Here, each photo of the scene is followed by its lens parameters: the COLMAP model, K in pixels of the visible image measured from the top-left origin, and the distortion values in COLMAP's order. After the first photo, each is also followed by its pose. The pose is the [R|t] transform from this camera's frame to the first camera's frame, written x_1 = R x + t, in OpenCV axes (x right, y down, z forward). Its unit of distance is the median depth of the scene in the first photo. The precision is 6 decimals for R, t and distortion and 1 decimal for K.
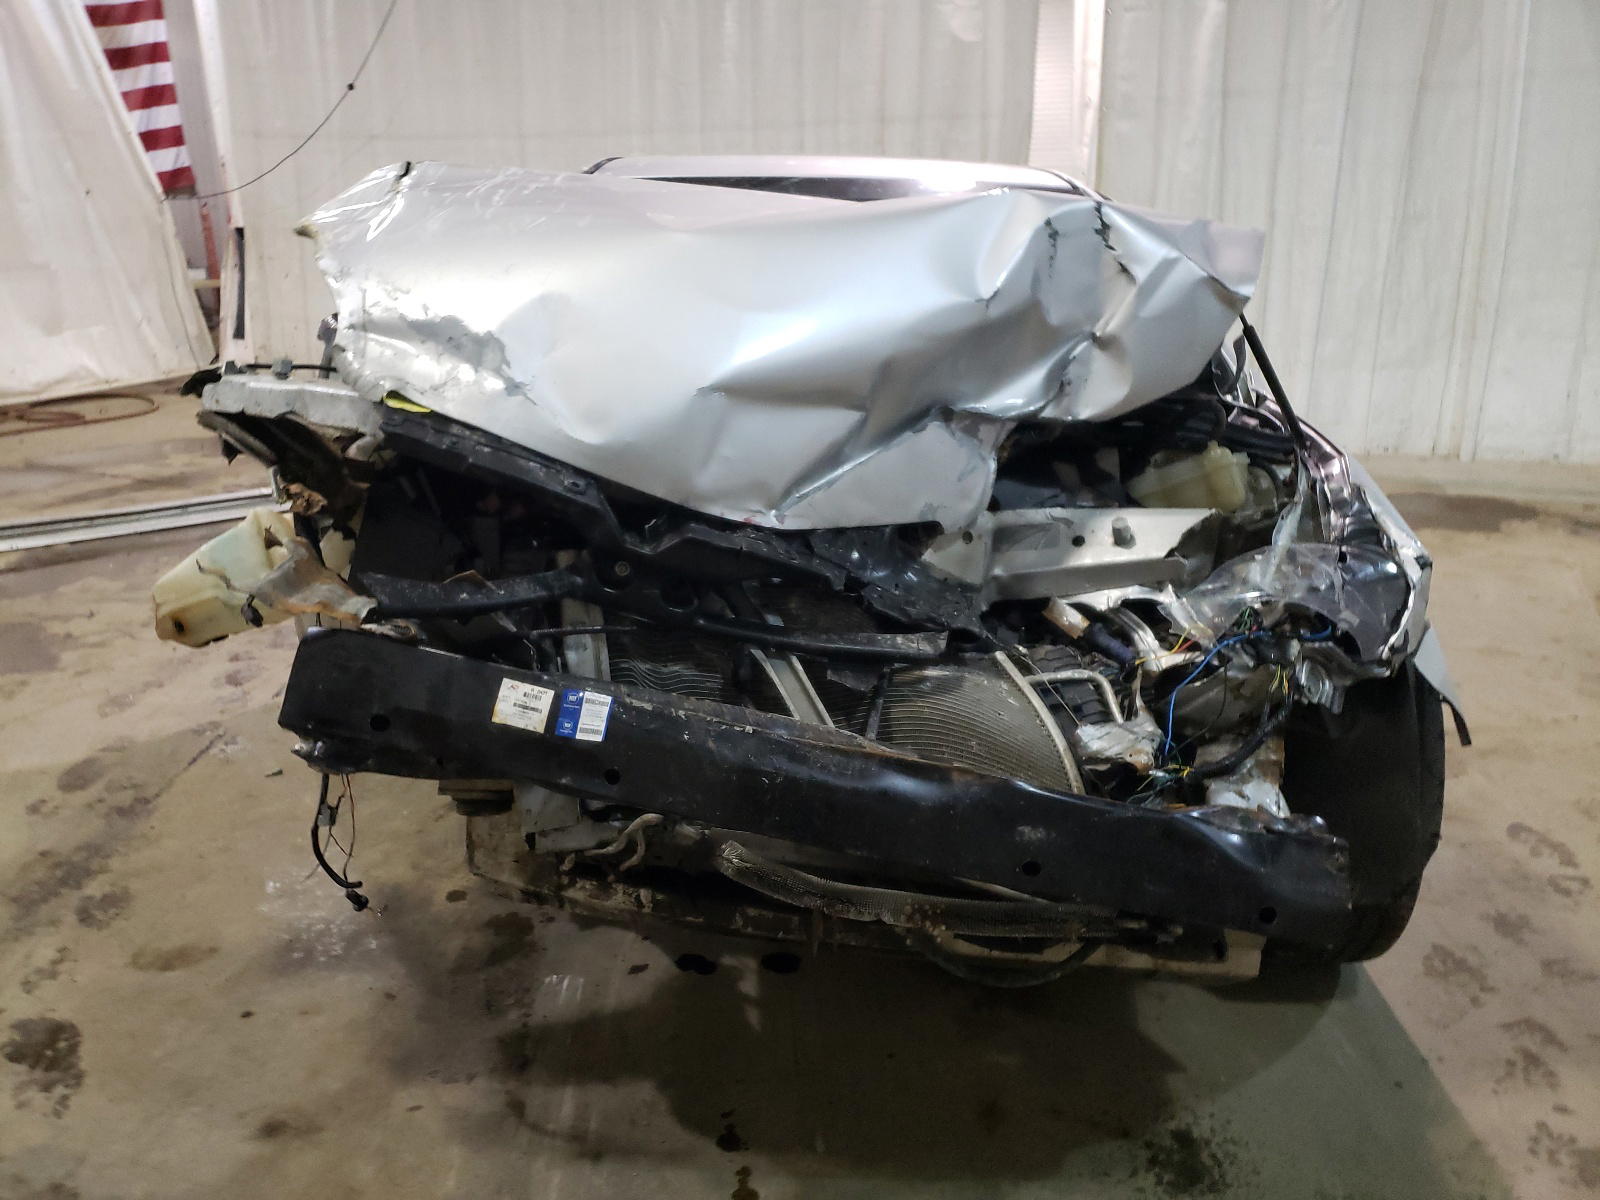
lens RADIAL K [[1255.9, 0, 800.0], [0, 1255.9, 600.0], [0, 0, 1]] dist [0.040365, -0.055972]
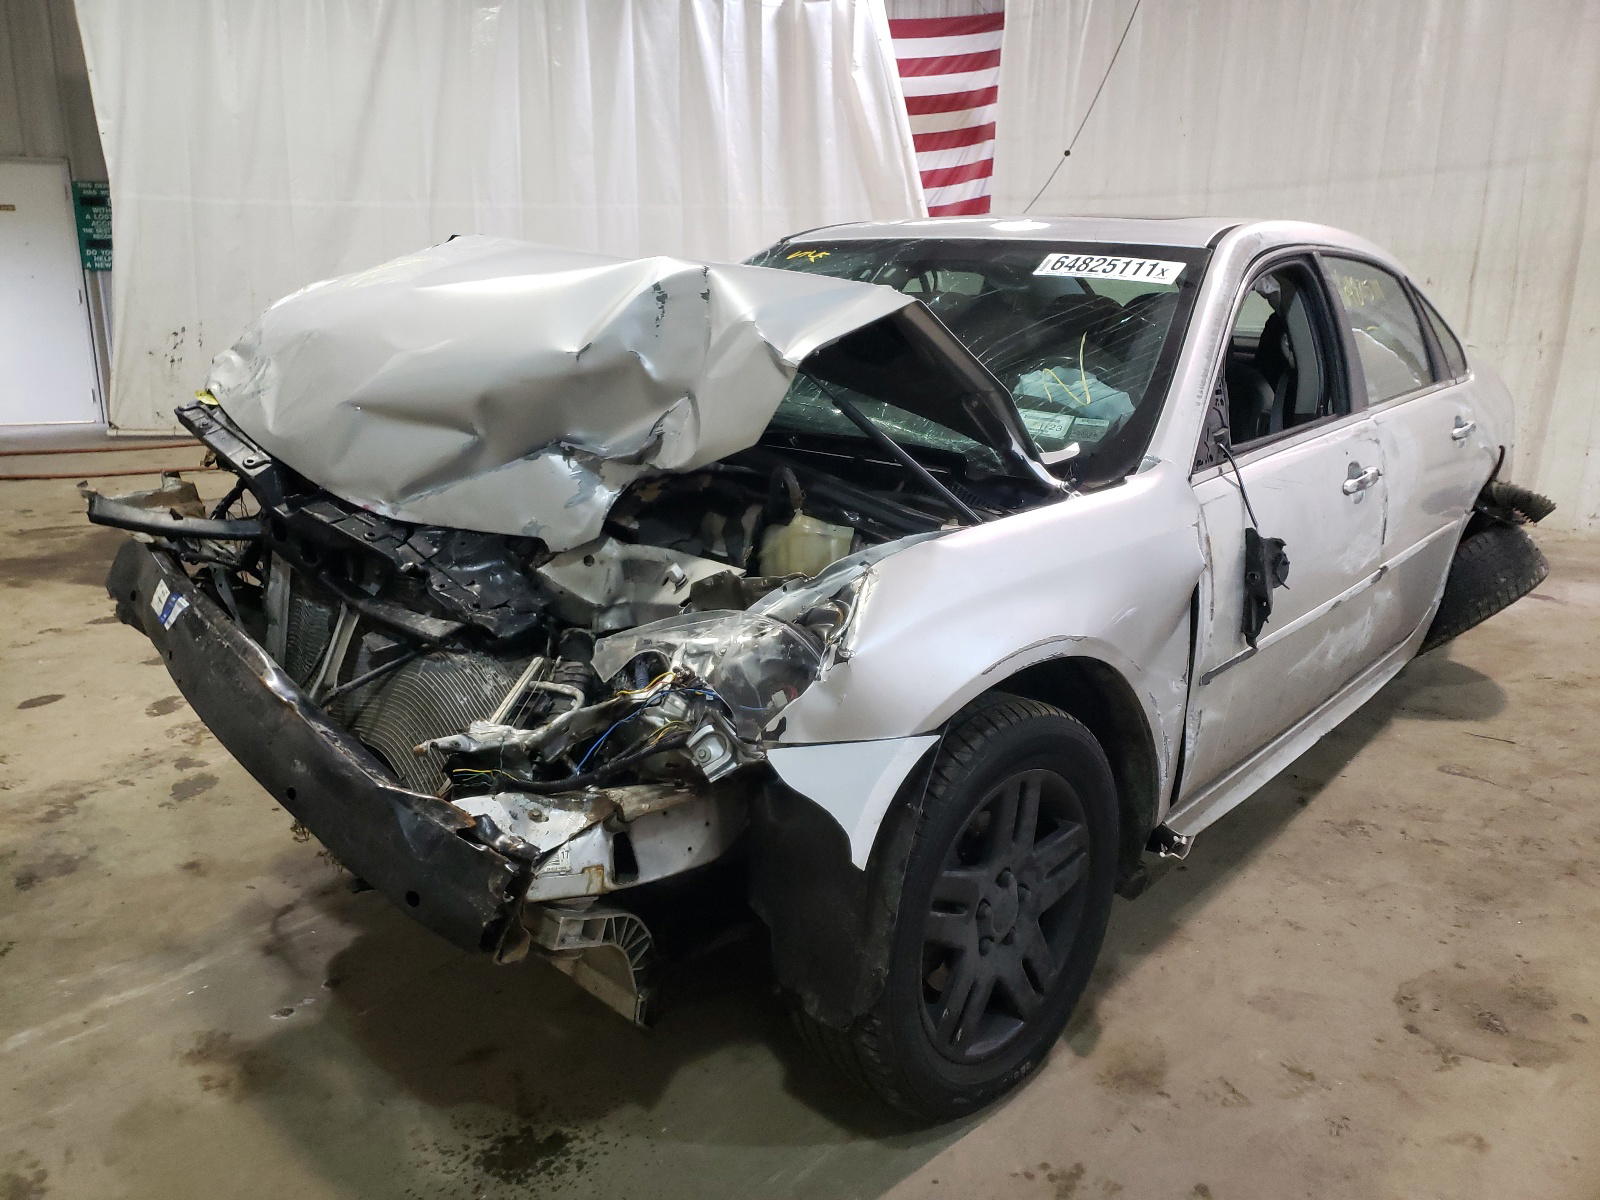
lens RADIAL K [[1229.1, 0, 800.0], [0, 1229.1, 600.0], [0, 0, 1]] dist [0.000070, 0.124352]
pose [[0.751361, 0.180189, -0.634813, 1.017319], [-0.200012, 0.978930, 0.041132, -0.101014], [0.628849, 0.096065, 0.771570, 0.278092]]
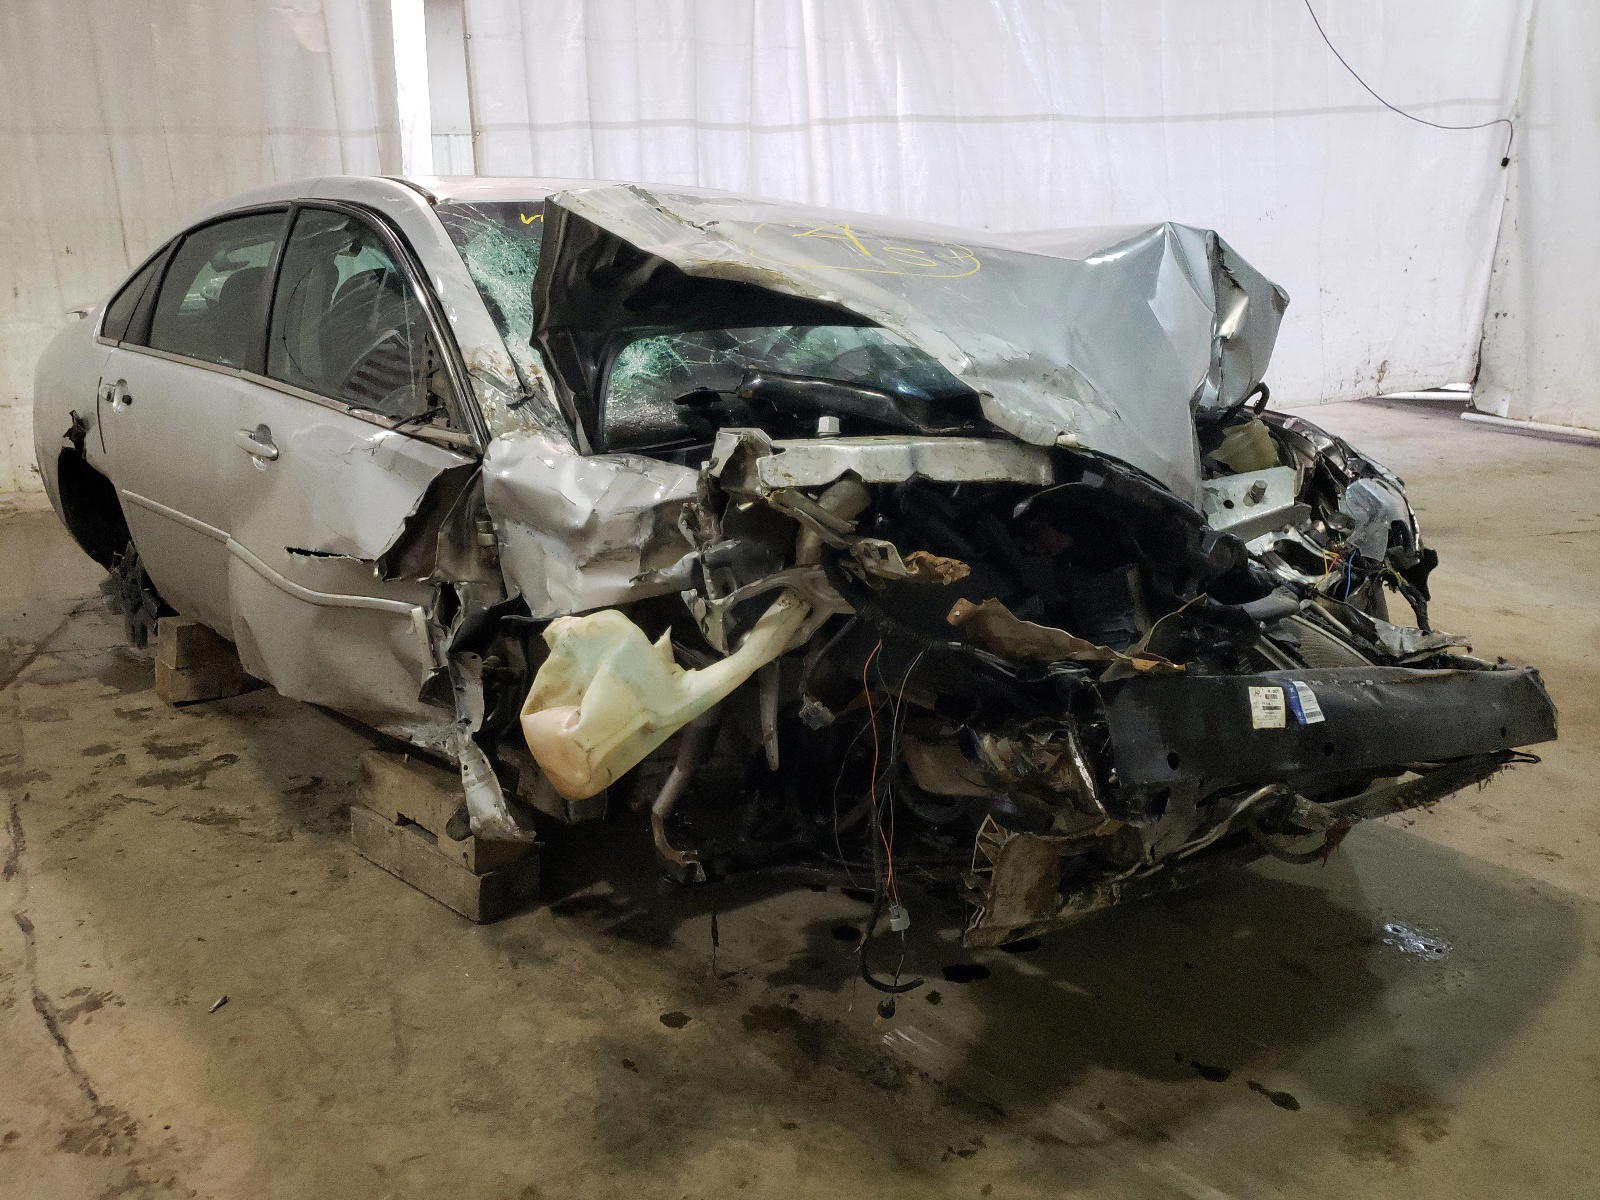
lens RADIAL K [[1241.8, 0, 800.0], [0, 1241.8, 600.0], [0, 0, 1]] dist [0.012735, -0.003082]
pose [[0.758932, -0.189599, 0.622956, -0.921440], [0.194767, 0.978971, 0.060673, -0.116367], [-0.621360, 0.075285, 0.779900, 0.330185]]
